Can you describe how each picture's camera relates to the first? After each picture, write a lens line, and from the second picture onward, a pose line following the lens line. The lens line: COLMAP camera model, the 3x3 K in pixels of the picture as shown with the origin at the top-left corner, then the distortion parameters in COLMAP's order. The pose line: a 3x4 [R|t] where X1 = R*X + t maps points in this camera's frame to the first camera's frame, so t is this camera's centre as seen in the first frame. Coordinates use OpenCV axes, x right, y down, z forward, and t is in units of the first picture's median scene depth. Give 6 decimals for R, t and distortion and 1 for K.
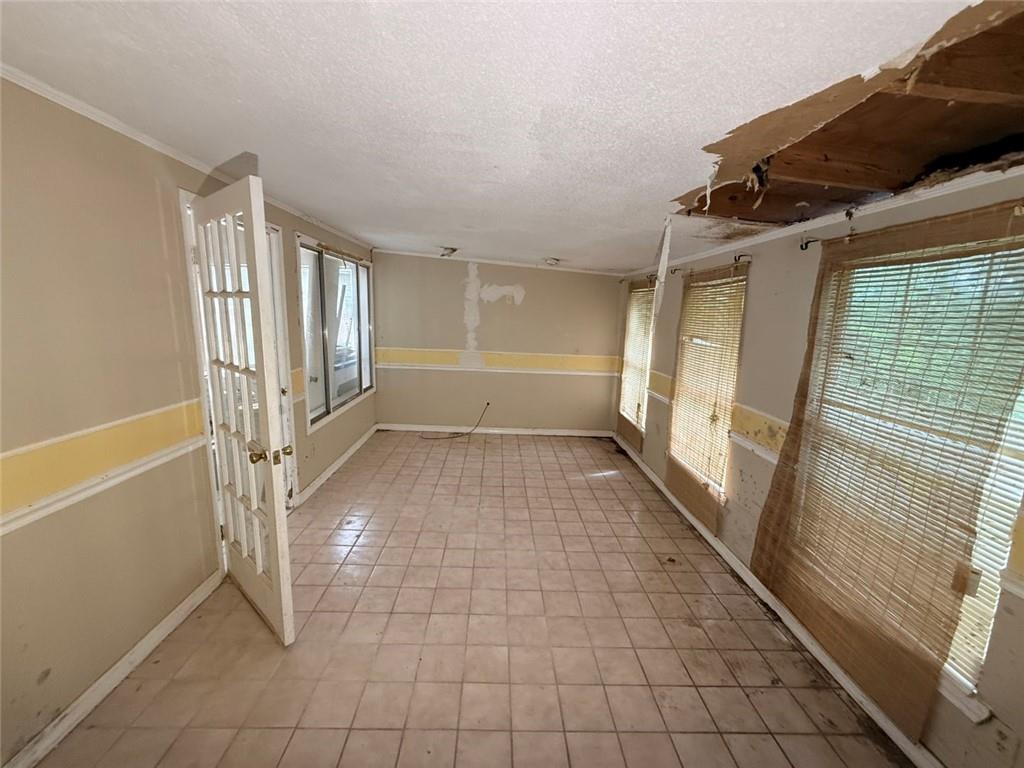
lens RADIAL K [[409.0, 0, 508.7], [0, 409.0, 385.3], [0, 0, 1]] dist [0.000793, 0.000047]
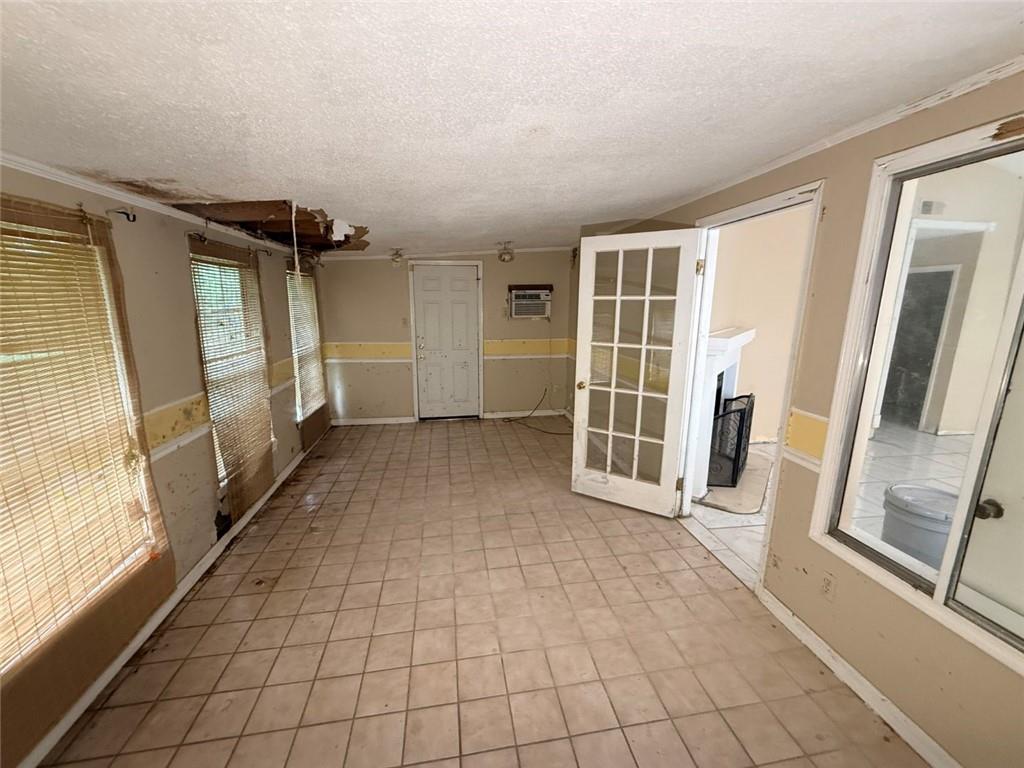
lens RADIAL K [[409.0, 0, 508.7], [0, 409.0, 385.3], [0, 0, 1]] dist [0.000793, 0.000047]
pose [[-0.990279, -0.021102, -0.137487, 0.004579], [-0.070783, 0.927327, 0.367497, -0.367562], [0.119740, 0.373656, -0.919806, 1.965433]]
